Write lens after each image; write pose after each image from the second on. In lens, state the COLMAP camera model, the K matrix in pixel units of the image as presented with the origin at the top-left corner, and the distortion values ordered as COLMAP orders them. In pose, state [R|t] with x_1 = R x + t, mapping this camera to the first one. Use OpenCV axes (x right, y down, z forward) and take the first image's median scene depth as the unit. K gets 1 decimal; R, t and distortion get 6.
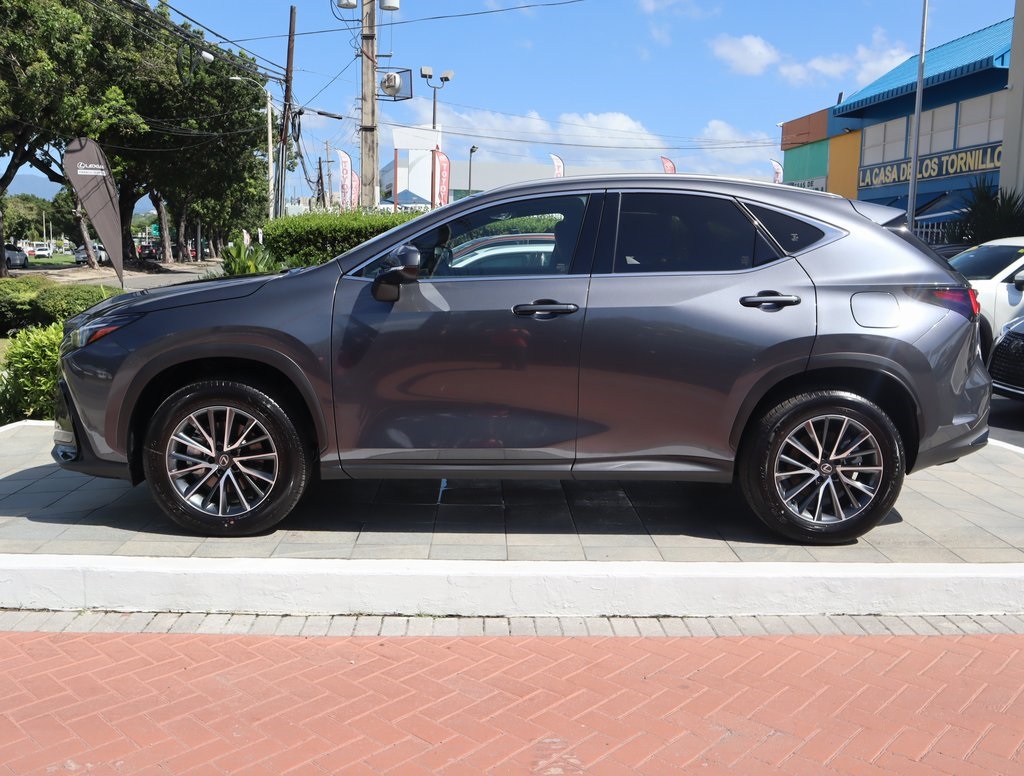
lens RADIAL K [[934.0, 0, 517.2], [0, 934.0, 405.7], [0, 0, 1]] dist [-0.101329, 0.105881]
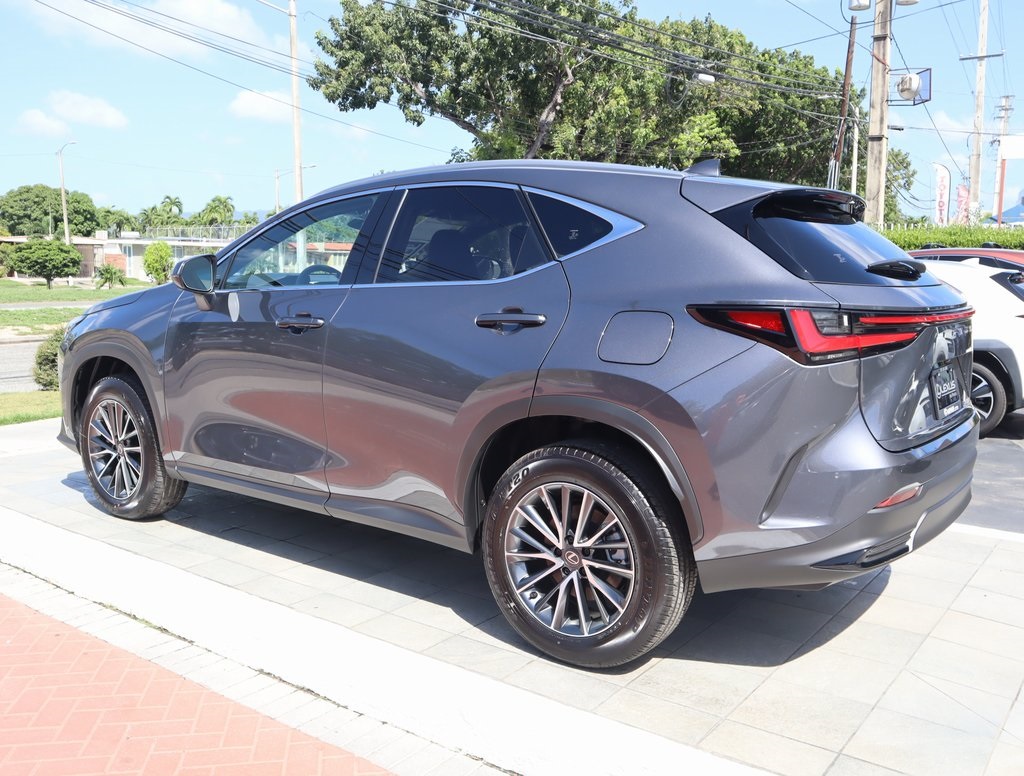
lens RADIAL K [[934.0, 0, 517.2], [0, 934.0, 405.7], [0, 0, 1]] dist [-0.101329, 0.105881]
pose [[0.792309, 0.086362, -0.603977, 0.698299], [-0.099892, 0.994935, 0.011225, -0.050654], [0.601888, 0.051438, 0.796922, 0.384846]]
